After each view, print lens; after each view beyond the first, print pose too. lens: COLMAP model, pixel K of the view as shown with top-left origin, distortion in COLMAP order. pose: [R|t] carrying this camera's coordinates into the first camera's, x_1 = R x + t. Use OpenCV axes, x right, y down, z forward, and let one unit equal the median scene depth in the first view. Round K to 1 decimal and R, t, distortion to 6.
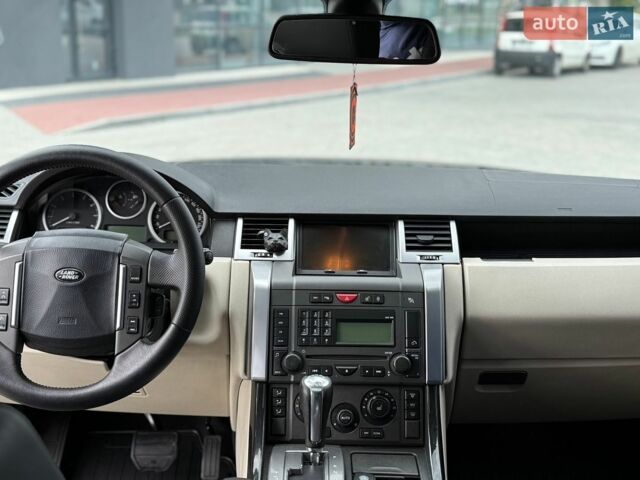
lens RADIAL K [[834.0, 0, 320.0], [0, 834.0, 240.0], [0, 0, 1]] dist [0.117287, -0.087143]
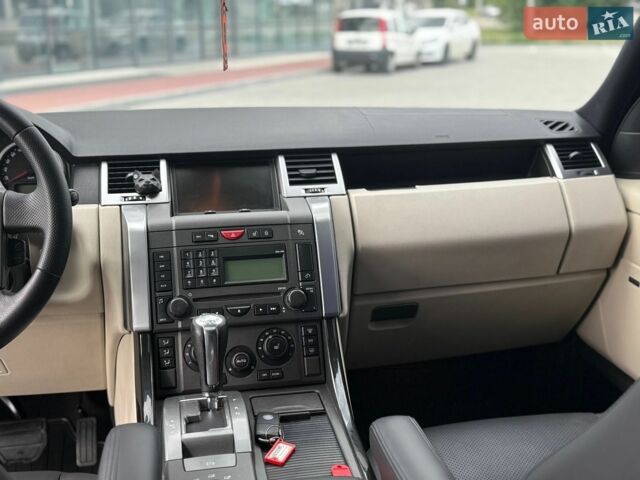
lens RADIAL K [[823.7, 0, 322.0], [0, 823.7, 246.9], [0, 0, 1]] dist [0.203706, -0.471509]
pose [[0.980862, -0.073897, 0.180138, -0.037001], [0.074554, 0.997212, 0.003127, 0.087453], [-0.179866, 0.010362, 0.983636, 0.076978]]
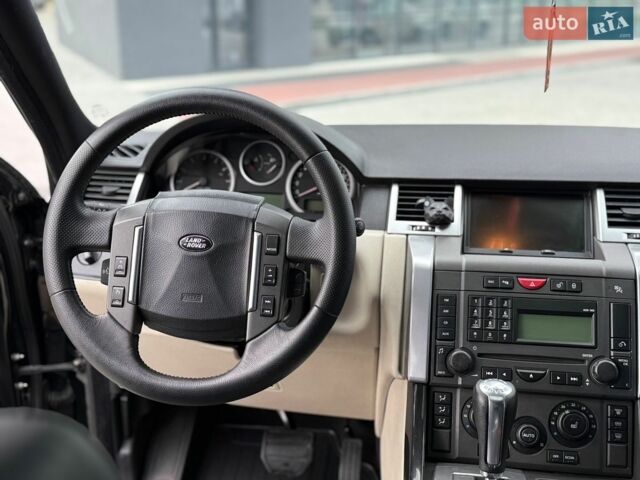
lens RADIAL K [[823.7, 0, 322.0], [0, 823.7, 246.9], [0, 0, 1]] dist [0.203706, -0.471509]
pose [[0.988339, 0.025544, -0.150115, -0.046510], [-0.023639, 0.999616, 0.014457, 0.028254], [0.150426, -0.010740, 0.988563, 0.192335]]
